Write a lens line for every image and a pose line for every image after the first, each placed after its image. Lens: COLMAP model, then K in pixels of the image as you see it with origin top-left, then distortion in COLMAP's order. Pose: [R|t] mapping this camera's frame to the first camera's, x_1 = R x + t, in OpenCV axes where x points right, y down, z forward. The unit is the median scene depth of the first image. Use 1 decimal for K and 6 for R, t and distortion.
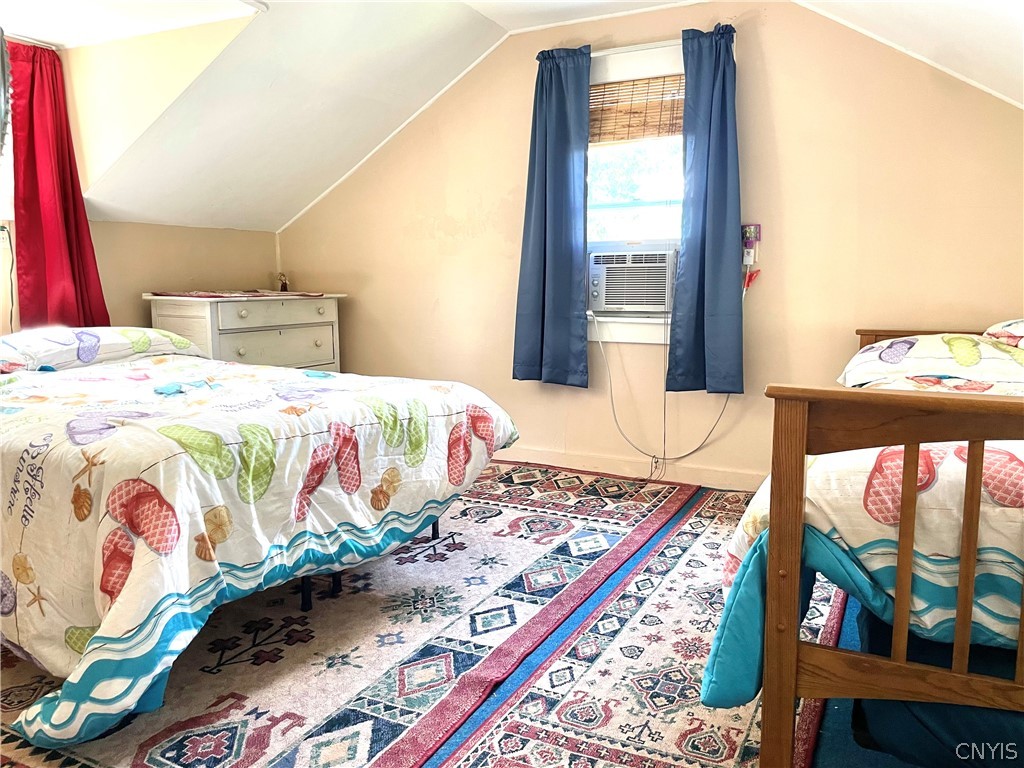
lens RADIAL K [[774.6, 0, 512.0], [0, 774.6, 384.0], [0, 0, 1]] dist [0.087680, -0.121872]
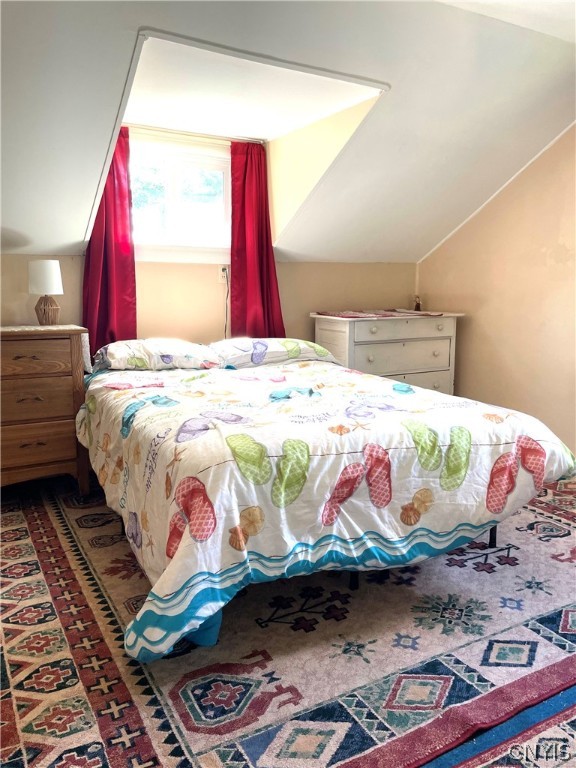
lens RADIAL K [[581.0, 0, 285.9], [0, 581.0, 380.2], [0, 0, 1]] dist [0.087680, -0.121872]
pose [[0.829744, 0.089353, -0.550946, 0.138301], [-0.074609, 0.996000, 0.049168, -0.079441], [0.553135, 0.000309, 0.833091, 0.204666]]
